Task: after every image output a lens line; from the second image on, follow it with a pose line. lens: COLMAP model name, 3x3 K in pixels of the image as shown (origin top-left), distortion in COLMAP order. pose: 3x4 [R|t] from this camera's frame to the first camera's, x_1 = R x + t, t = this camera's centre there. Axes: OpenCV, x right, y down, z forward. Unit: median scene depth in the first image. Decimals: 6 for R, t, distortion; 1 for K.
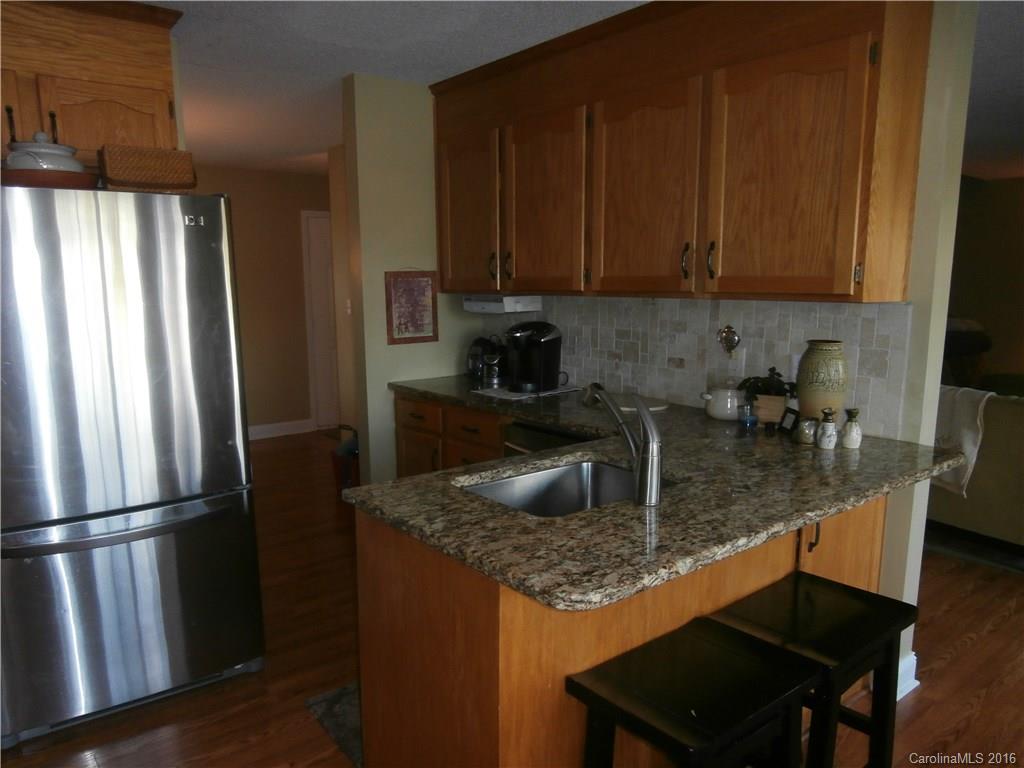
lens RADIAL K [[730.9, 0, 514.4], [0, 730.9, 403.8], [0, 0, 1]] dist [-0.041397, -0.000265]
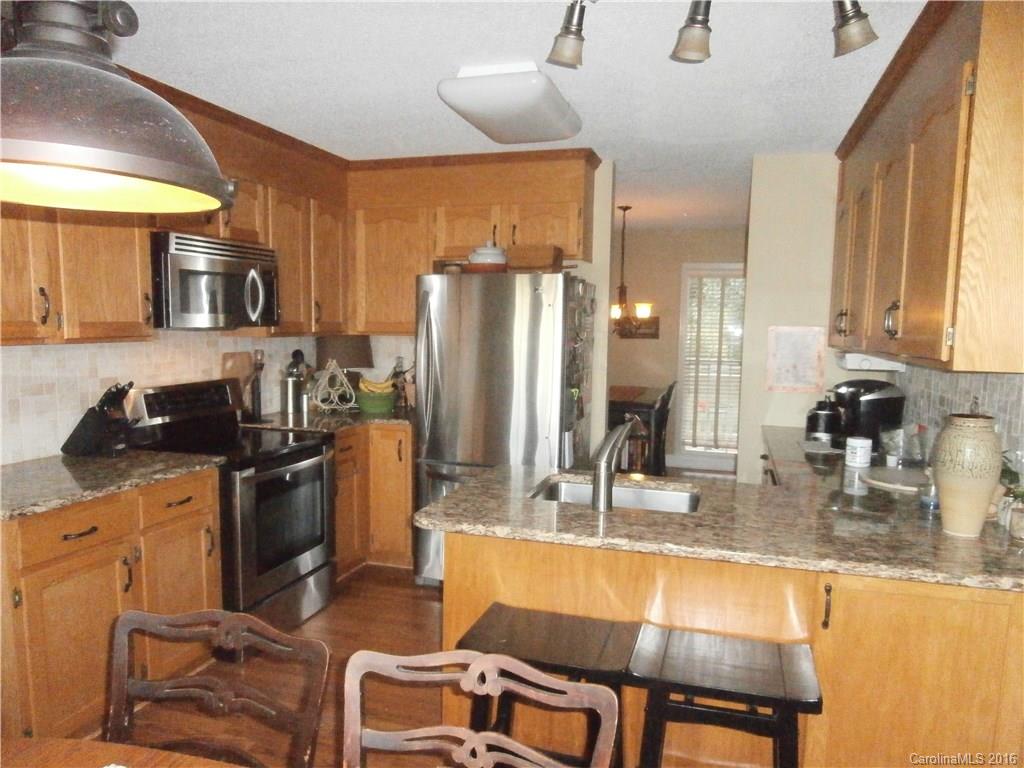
lens RADIAL K [[730.9, 0, 514.4], [0, 730.9, 403.8], [0, 0, 1]] dist [-0.041397, -0.000265]
pose [[0.560943, 0.102503, -0.821484, 1.059058], [-0.156382, 0.987560, 0.016442, -0.041001], [0.812950, 0.119242, 0.569995, 0.122144]]
